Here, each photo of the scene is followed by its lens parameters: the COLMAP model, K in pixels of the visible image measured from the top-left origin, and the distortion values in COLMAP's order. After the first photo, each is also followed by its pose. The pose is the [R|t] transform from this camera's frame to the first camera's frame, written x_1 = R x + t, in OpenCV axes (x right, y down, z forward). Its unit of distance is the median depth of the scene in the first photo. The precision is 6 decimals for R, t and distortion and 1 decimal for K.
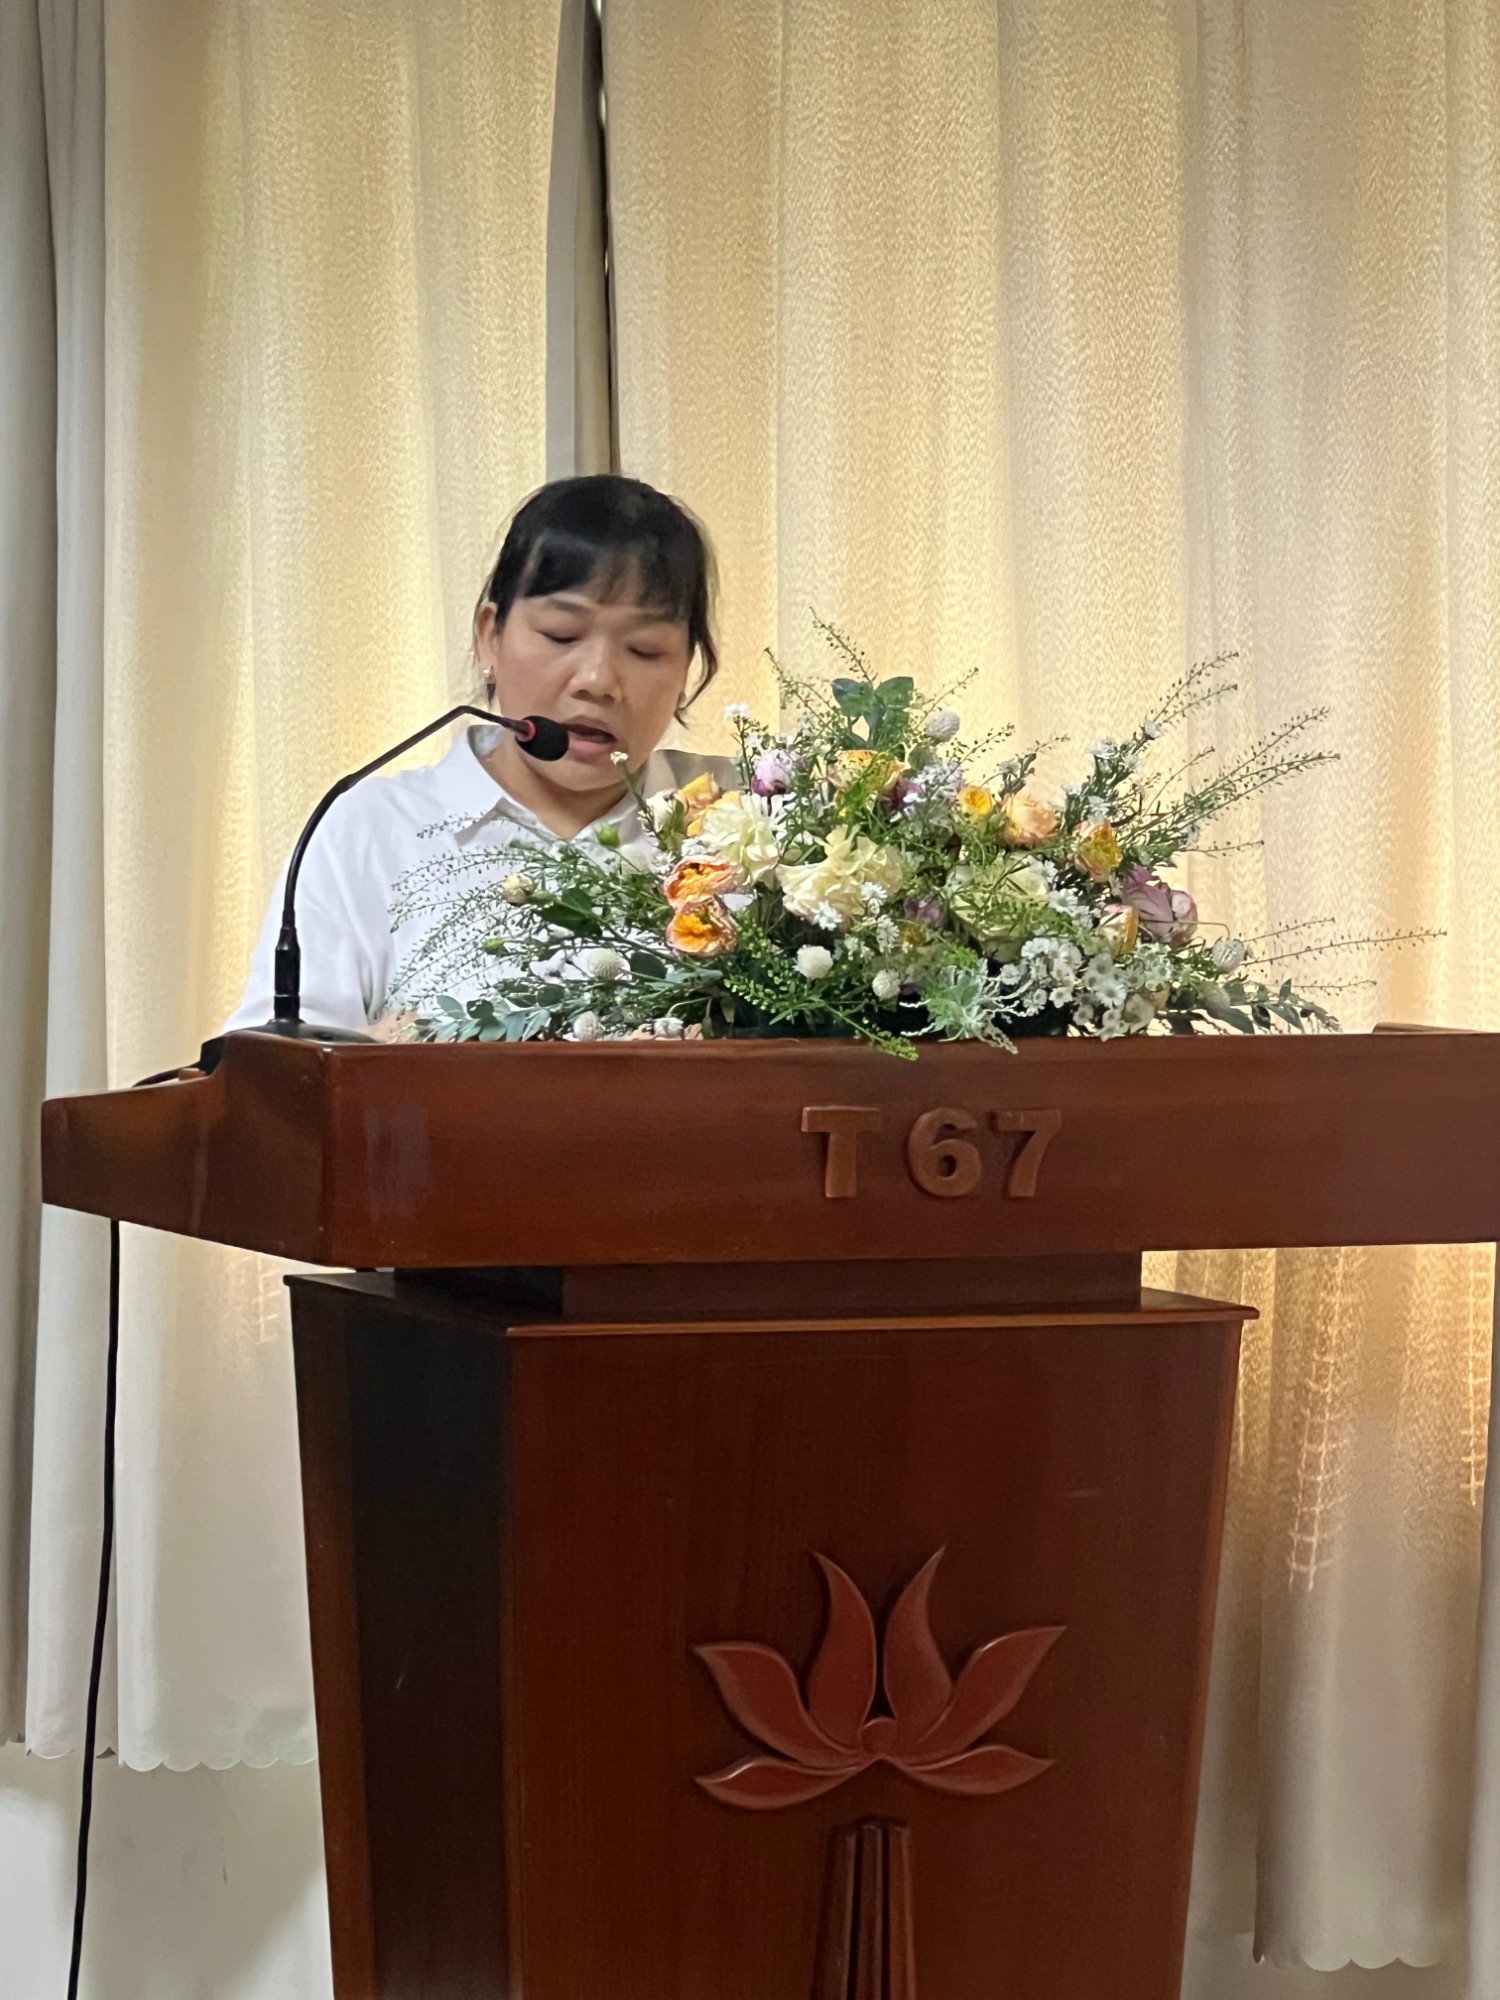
lens RADIAL K [[8189.6, 0, 748.6], [0, 8189.6, 1152.4], [0, 0, 1]] dist [-0.718001, 15.673078]
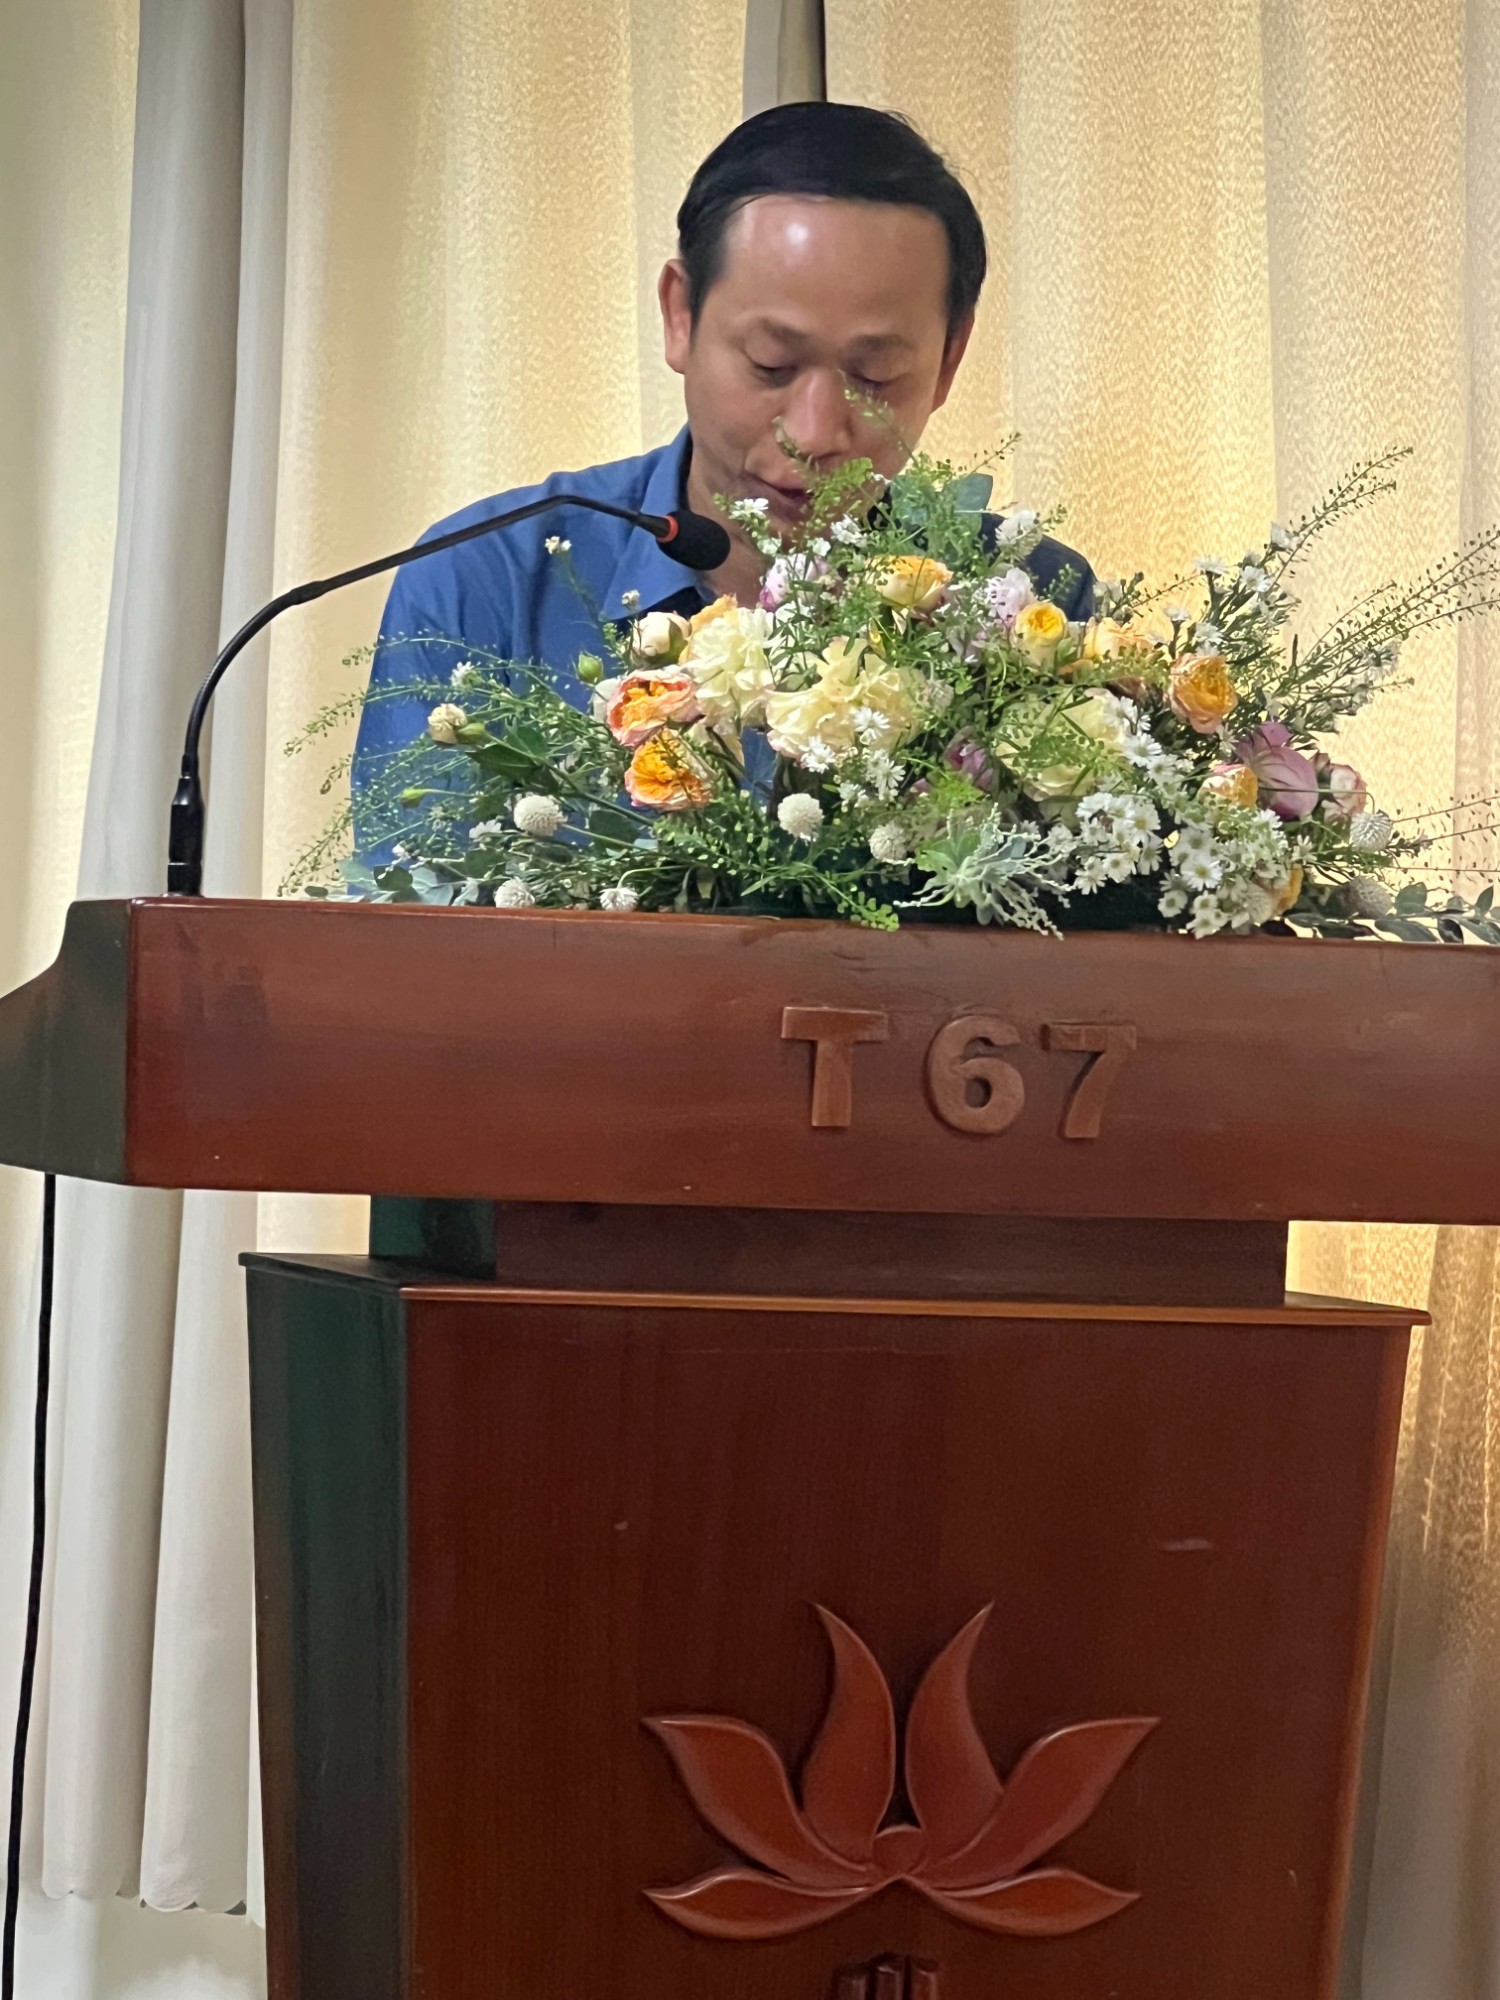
lens RADIAL K [[8189.6, 0, 748.6], [0, 8189.6, 1152.4], [0, 0, 1]] dist [-0.718001, 15.673078]
pose [[0.989603, 0.026192, -0.141421, 0.098088], [-0.032772, 0.998476, -0.044403, 0.036902], [0.140043, 0.048576, 0.988953, 0.217876]]
